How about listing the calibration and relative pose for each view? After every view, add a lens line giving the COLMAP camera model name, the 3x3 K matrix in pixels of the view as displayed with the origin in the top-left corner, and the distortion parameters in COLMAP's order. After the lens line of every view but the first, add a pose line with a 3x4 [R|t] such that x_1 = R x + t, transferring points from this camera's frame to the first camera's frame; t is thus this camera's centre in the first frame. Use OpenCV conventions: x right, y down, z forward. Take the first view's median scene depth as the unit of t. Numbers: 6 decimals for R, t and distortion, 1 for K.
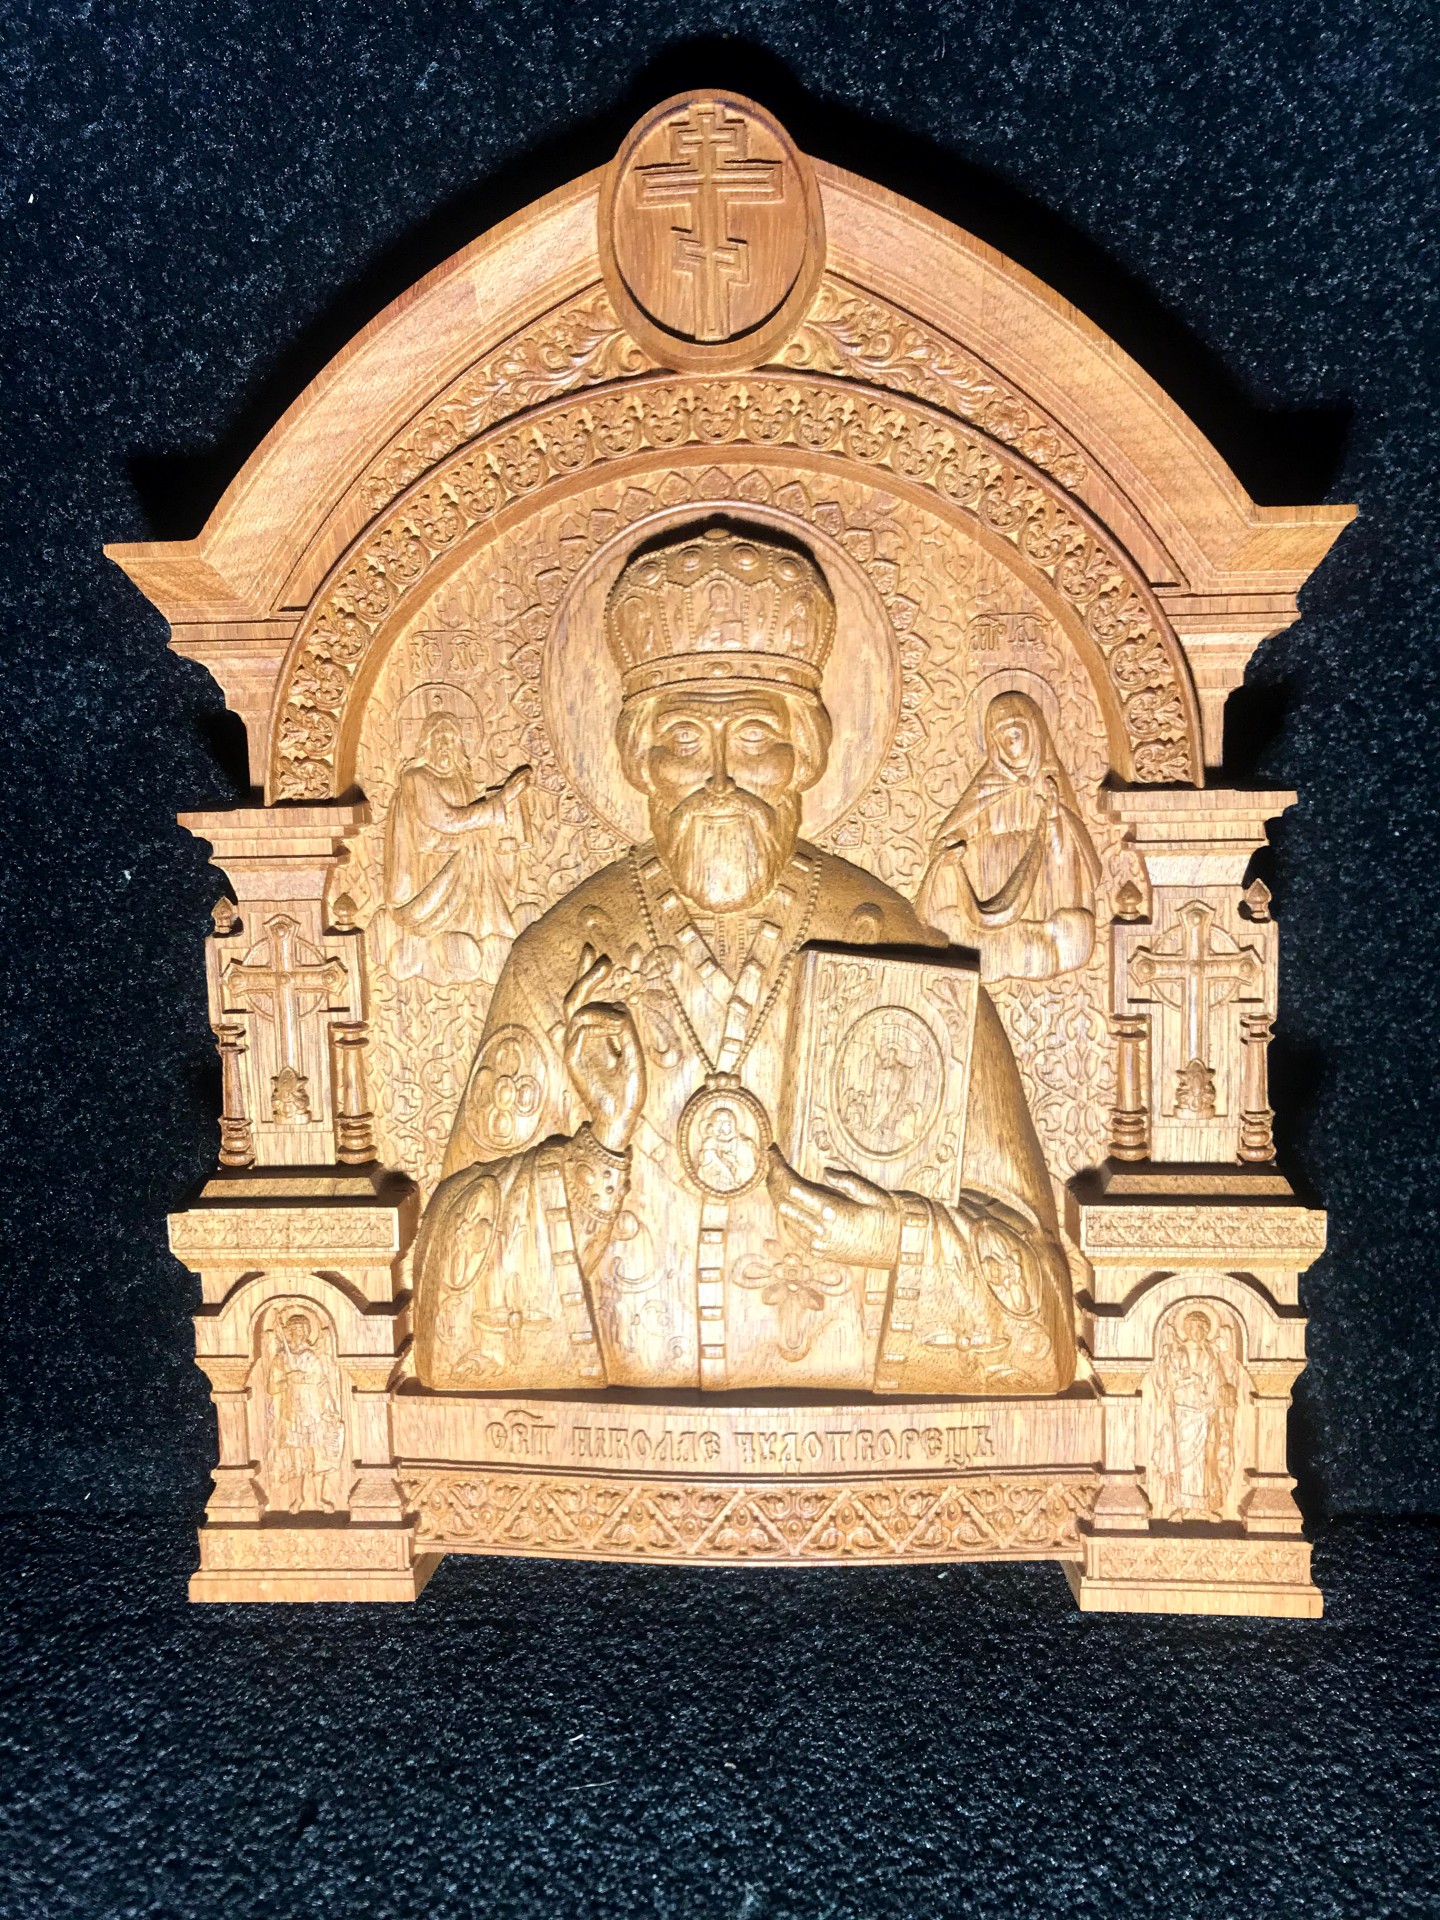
lens RADIAL K [[1579.7, 0, 730.1], [0, 1579.7, 955.9], [0, 0, 1]] dist [0.066397, -0.108494]
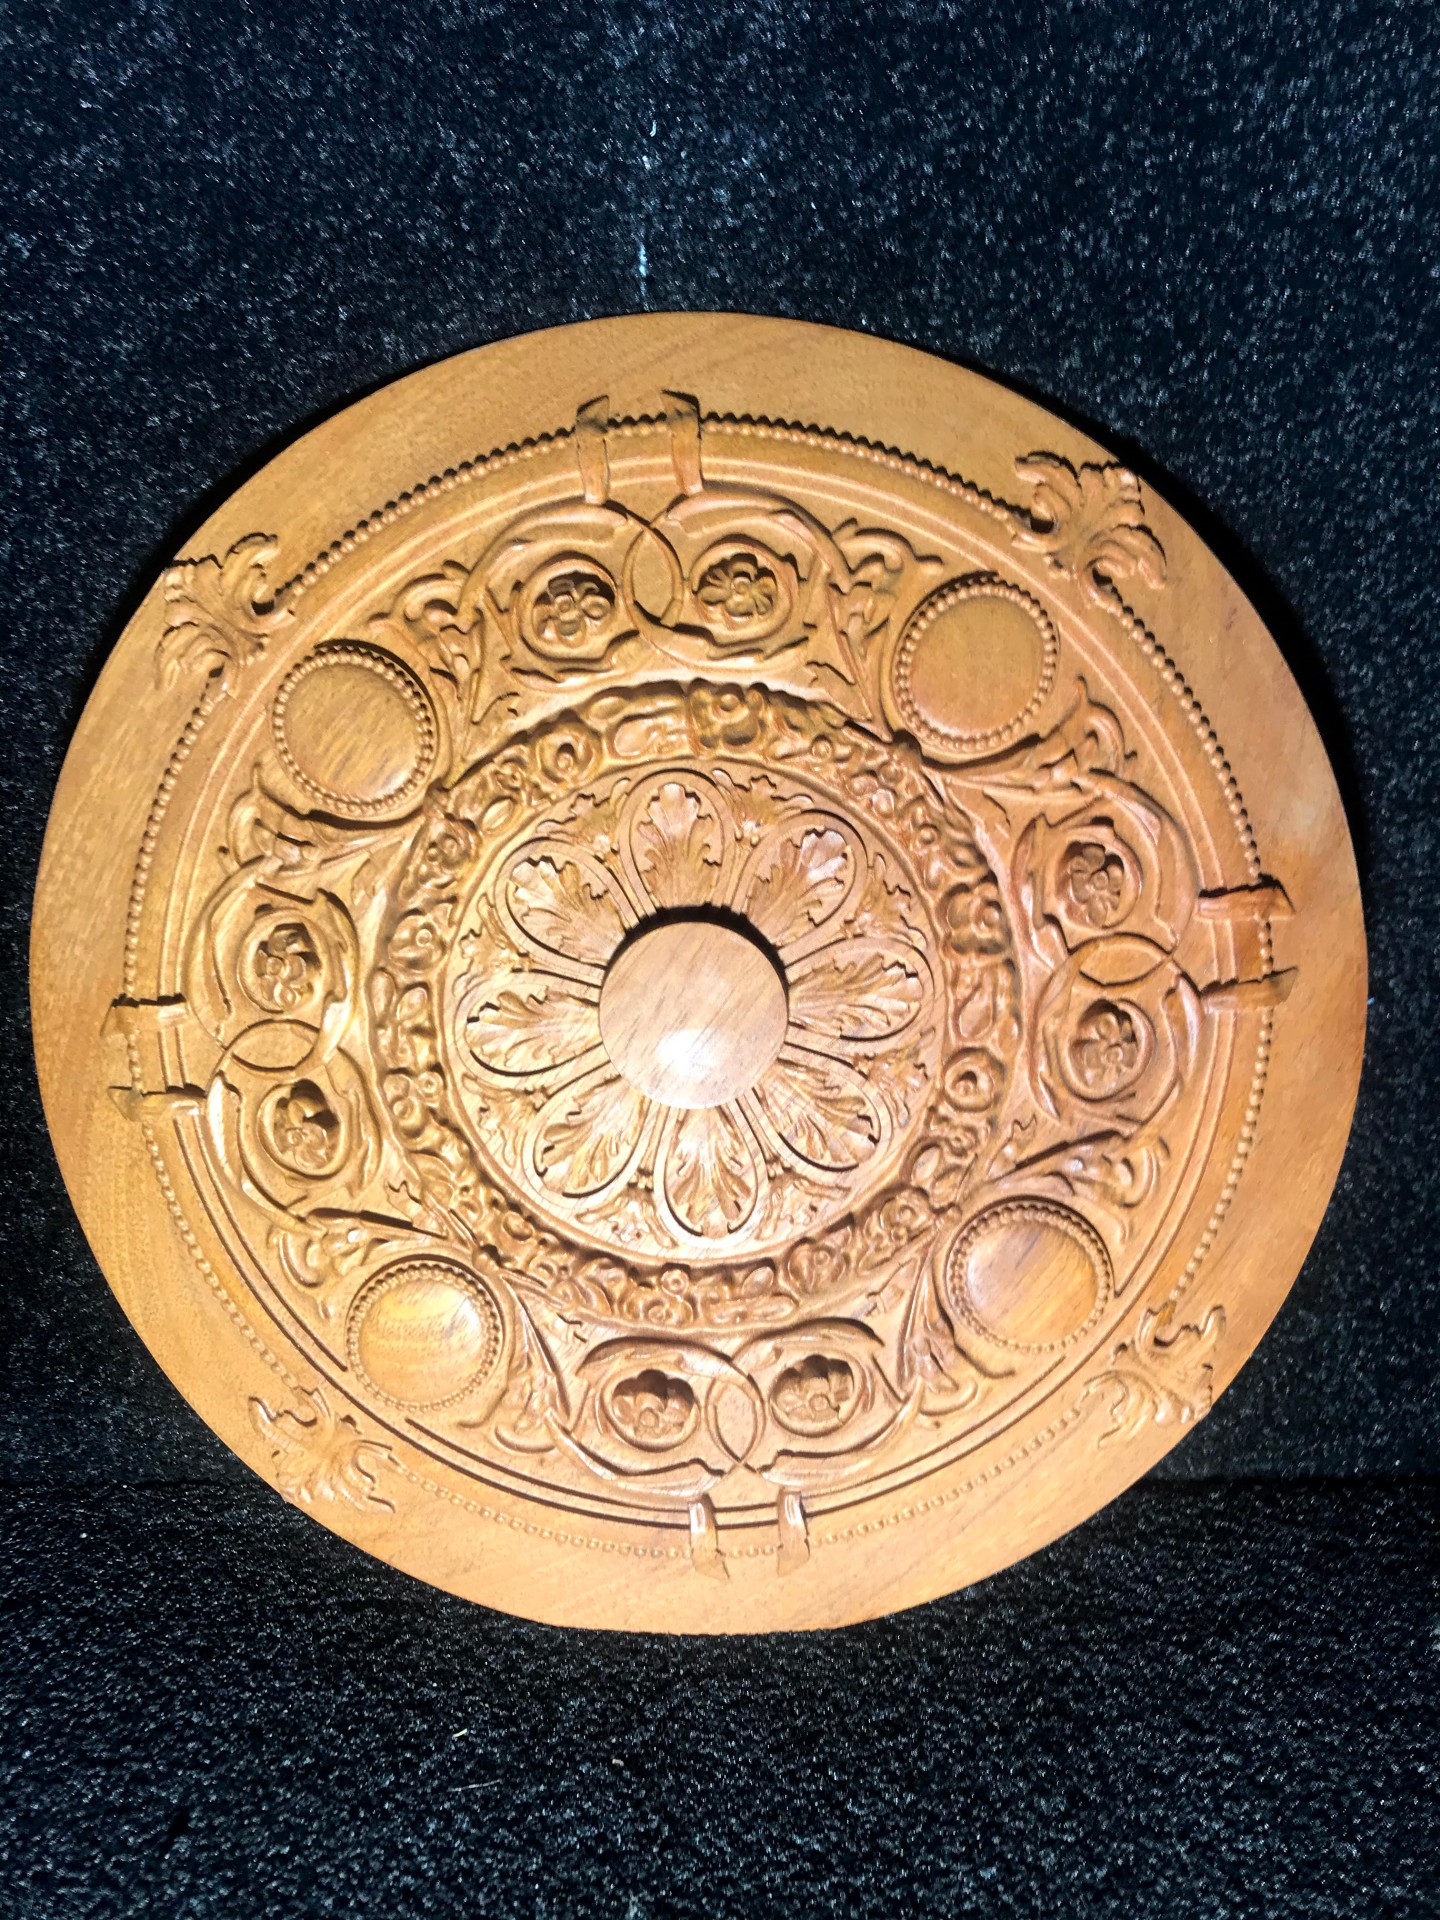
lens RADIAL K [[1579.7, 0, 730.1], [0, 1579.7, 955.9], [0, 0, 1]] dist [0.066397, -0.108494]
pose [[0.998725, 0.010680, 0.049331, 0.015891], [-0.015781, 0.994432, 0.104189, -0.090016], [-0.047944, -0.104835, 0.993333, 0.078348]]
